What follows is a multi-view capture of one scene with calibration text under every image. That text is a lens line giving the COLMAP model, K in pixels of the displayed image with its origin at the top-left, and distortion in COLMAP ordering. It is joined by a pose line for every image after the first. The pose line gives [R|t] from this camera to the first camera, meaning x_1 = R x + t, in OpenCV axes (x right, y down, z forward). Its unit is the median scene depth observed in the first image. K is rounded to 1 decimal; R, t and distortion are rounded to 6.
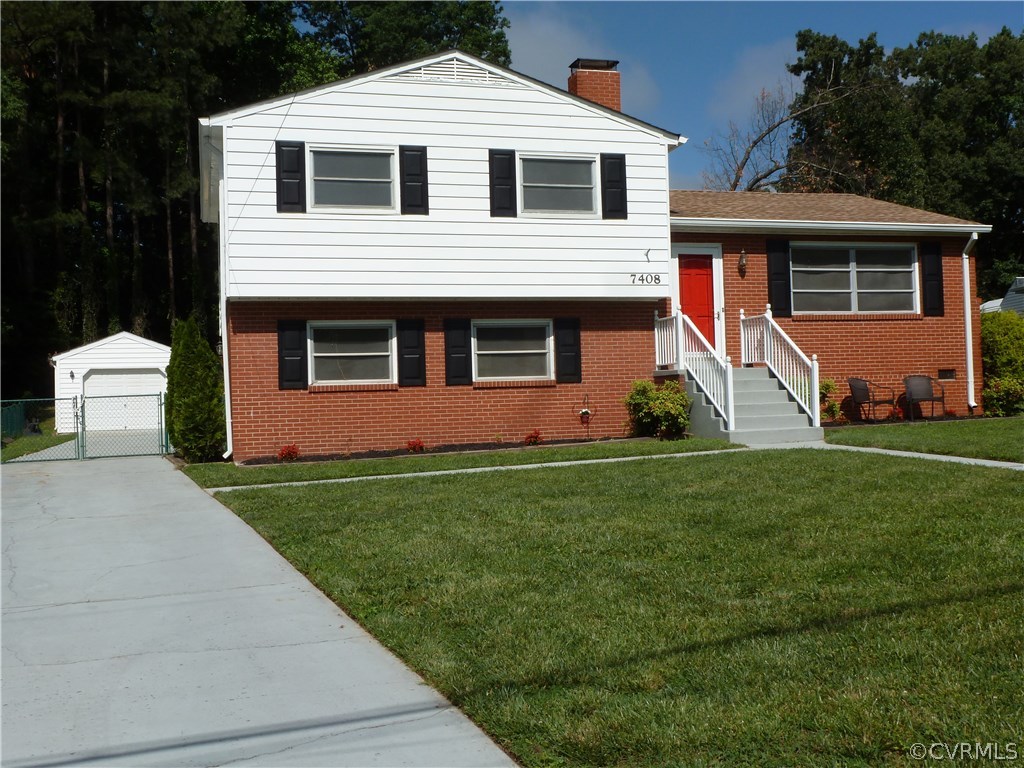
lens RADIAL K [[1080.5, 0, 514.2], [0, 1080.5, 402.6], [0, 0, 1]] dist [-0.001235, -0.018649]
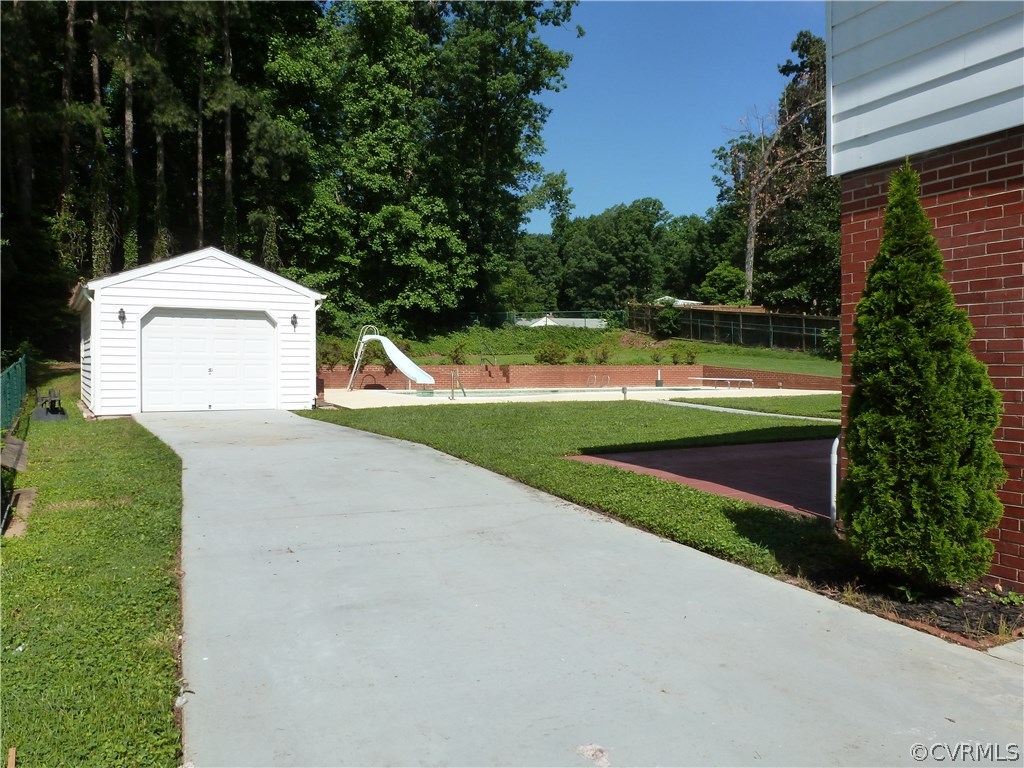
lens RADIAL K [[772.7, 0, 512.0], [0, 772.7, 384.0], [0, 0, 1]] dist [-0.024490, -0.005019]
pose [[0.985512, 0.023616, 0.167956, -0.554077], [-0.027886, 0.999344, 0.023111, -0.008115], [-0.167300, -0.027459, 0.985524, 1.133908]]
